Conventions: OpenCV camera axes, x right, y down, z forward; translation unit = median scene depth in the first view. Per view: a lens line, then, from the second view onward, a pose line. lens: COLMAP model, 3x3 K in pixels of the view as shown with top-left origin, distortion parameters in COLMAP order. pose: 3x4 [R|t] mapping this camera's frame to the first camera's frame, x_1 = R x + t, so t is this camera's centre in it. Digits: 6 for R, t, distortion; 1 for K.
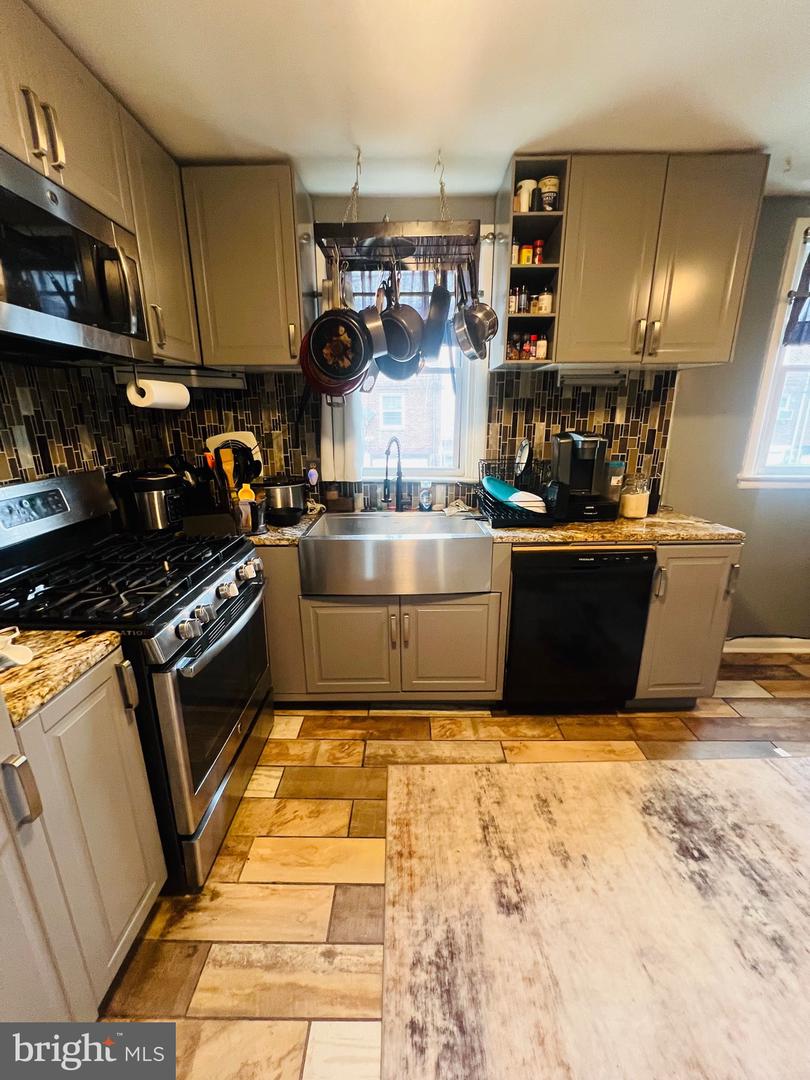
lens RADIAL K [[434.1, 0, 405.6], [0, 434.1, 538.7], [0, 0, 1]] dist [-0.005553, 0.002003]
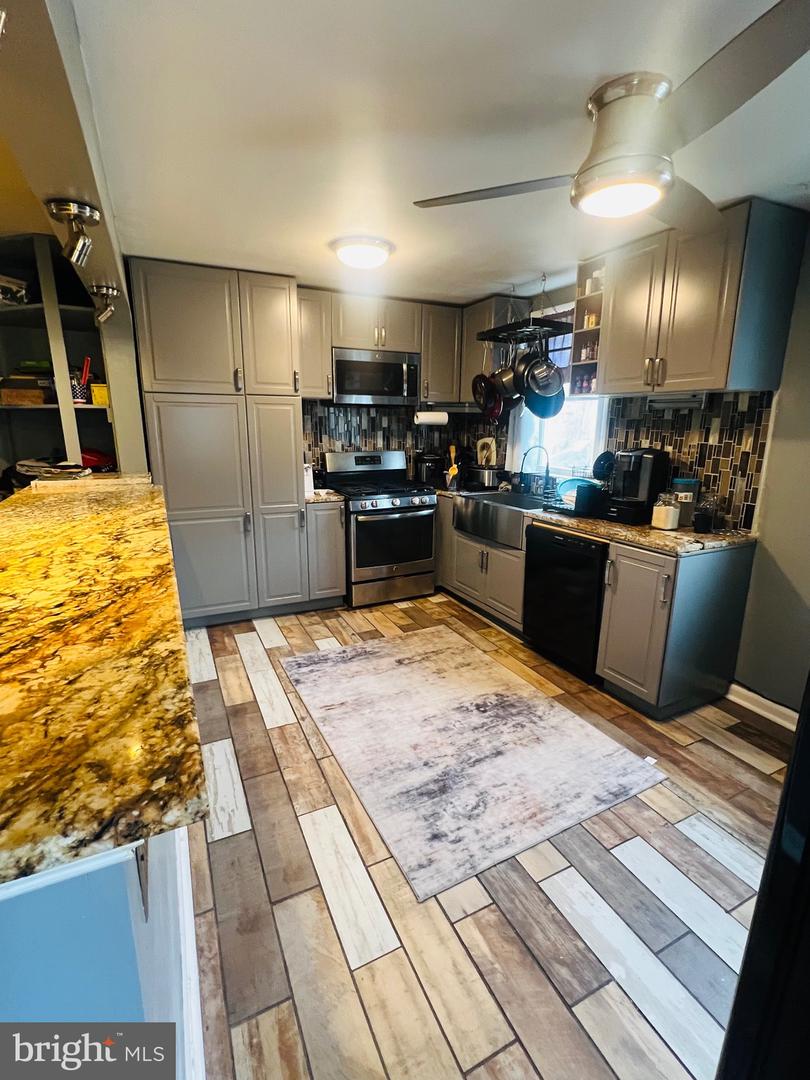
lens RADIAL K [[495.3, 0, 407.3], [0, 495.3, 539.7], [0, 0, 1]] dist [-0.003896, 0.000778]
pose [[0.446959, 0.216936, -0.867852, 1.438321], [-0.253440, 0.961108, 0.109721, 0.003545], [0.857902, 0.170908, 0.484556, -0.155405]]
